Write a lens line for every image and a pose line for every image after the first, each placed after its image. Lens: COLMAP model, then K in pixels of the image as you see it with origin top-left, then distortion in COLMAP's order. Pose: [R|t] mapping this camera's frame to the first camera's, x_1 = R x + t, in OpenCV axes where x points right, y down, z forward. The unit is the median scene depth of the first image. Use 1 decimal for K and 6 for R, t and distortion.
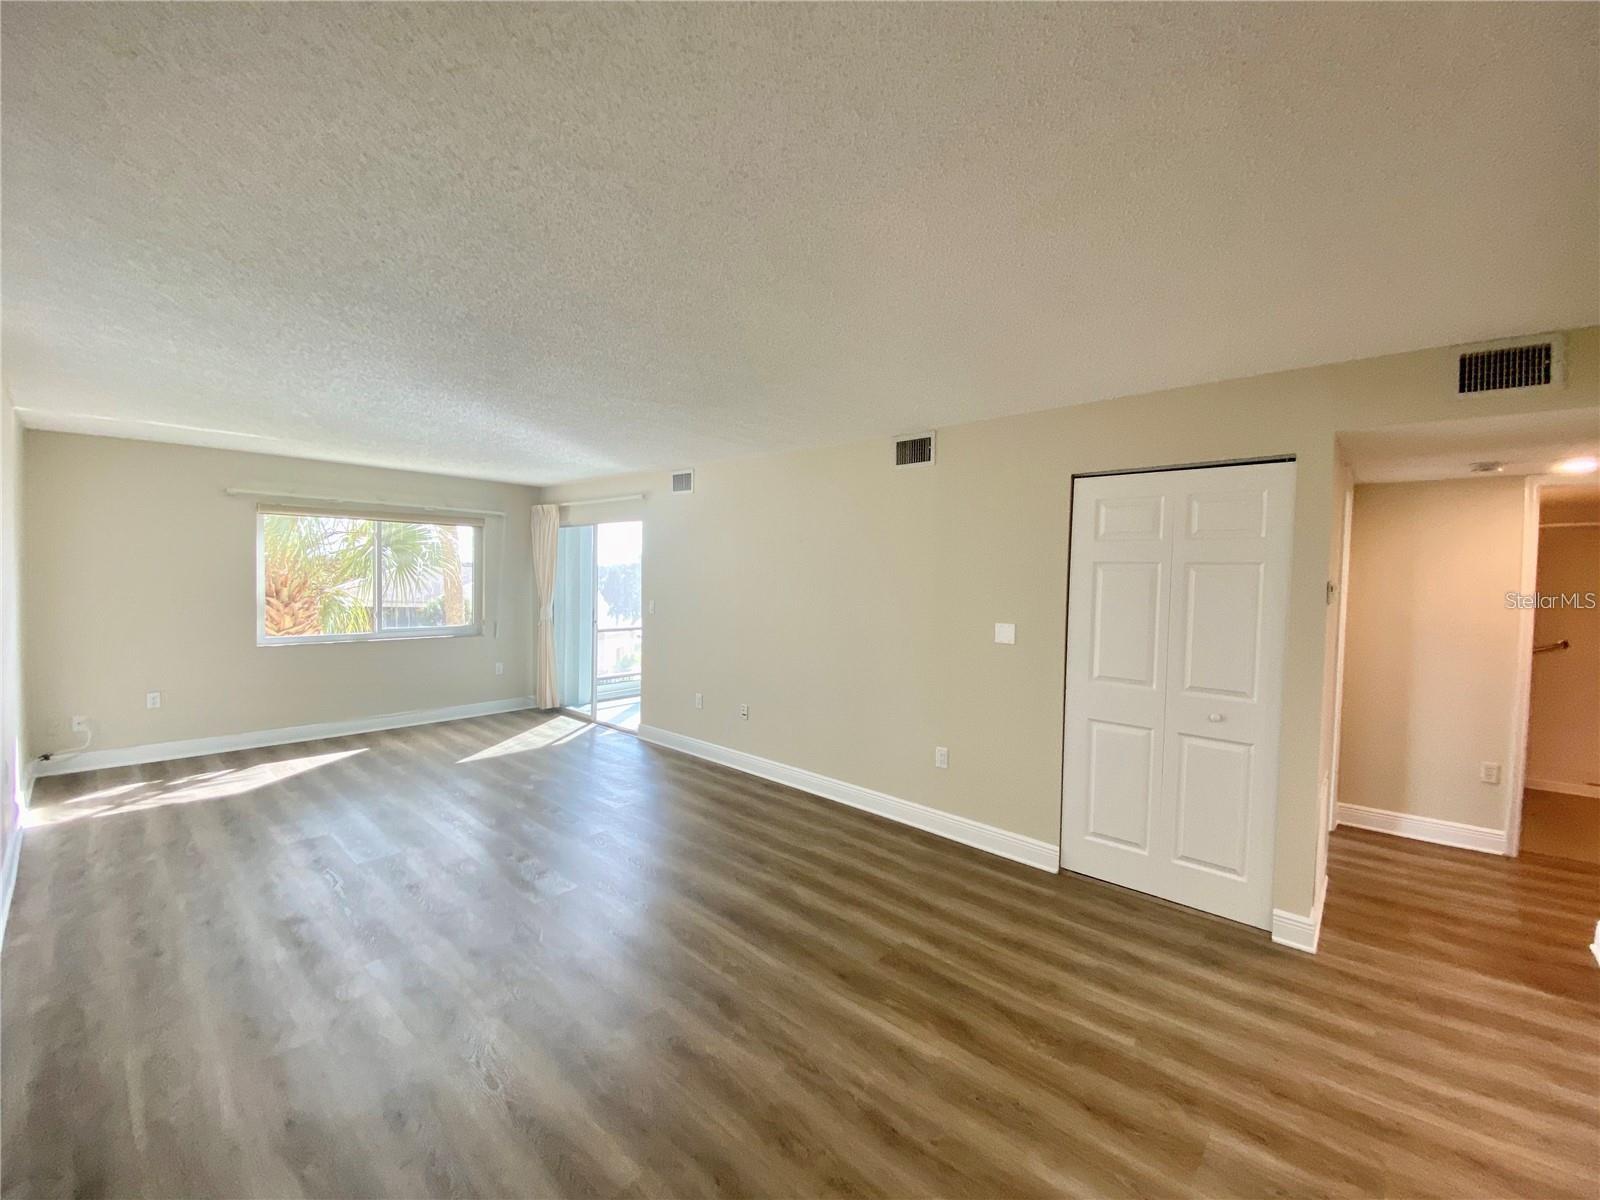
lens RADIAL K [[649.3, 0, 808.6], [0, 649.3, 599.5], [0, 0, 1]] dist [0.032676, -0.026514]
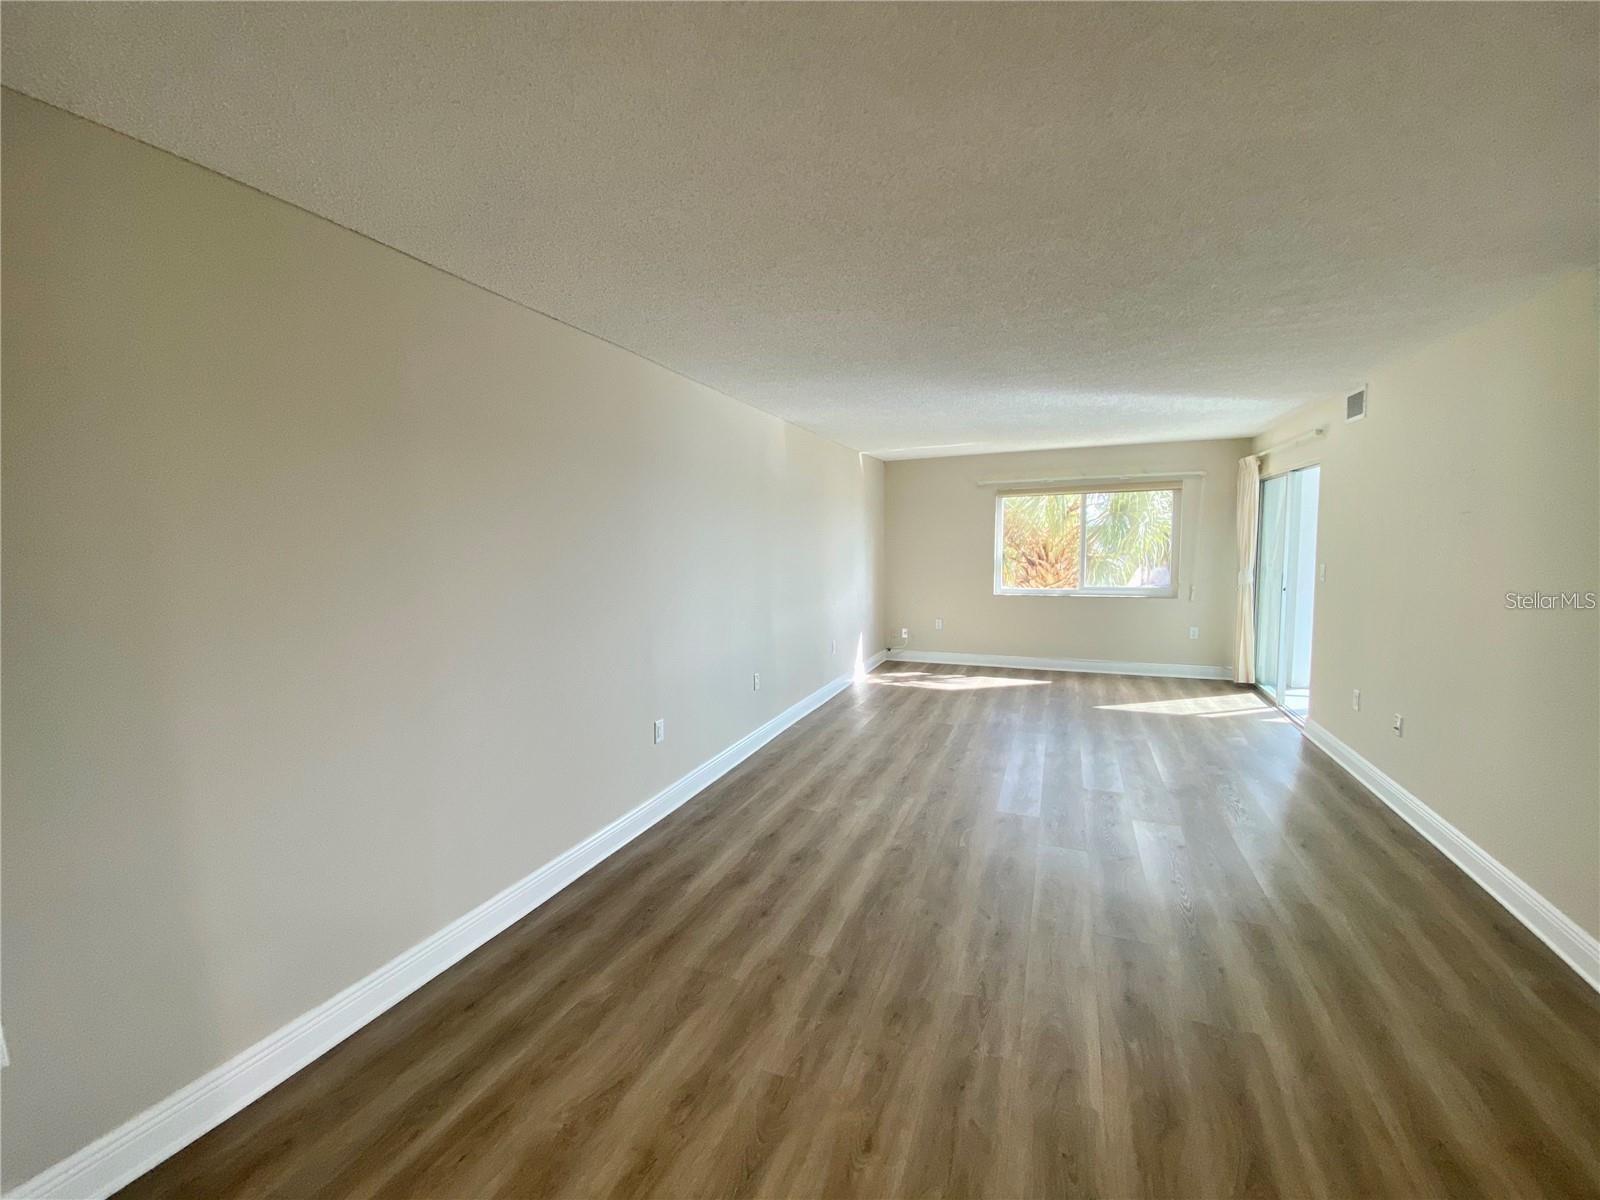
lens RADIAL K [[649.3, 0, 808.6], [0, 649.3, 599.5], [0, 0, 1]] dist [0.032676, -0.026514]
pose [[0.348788, 0.060206, -0.935266, 0.248301], [-0.013500, 0.998154, 0.059219, 0.005332], [0.937104, -0.008029, 0.348957, 0.118488]]
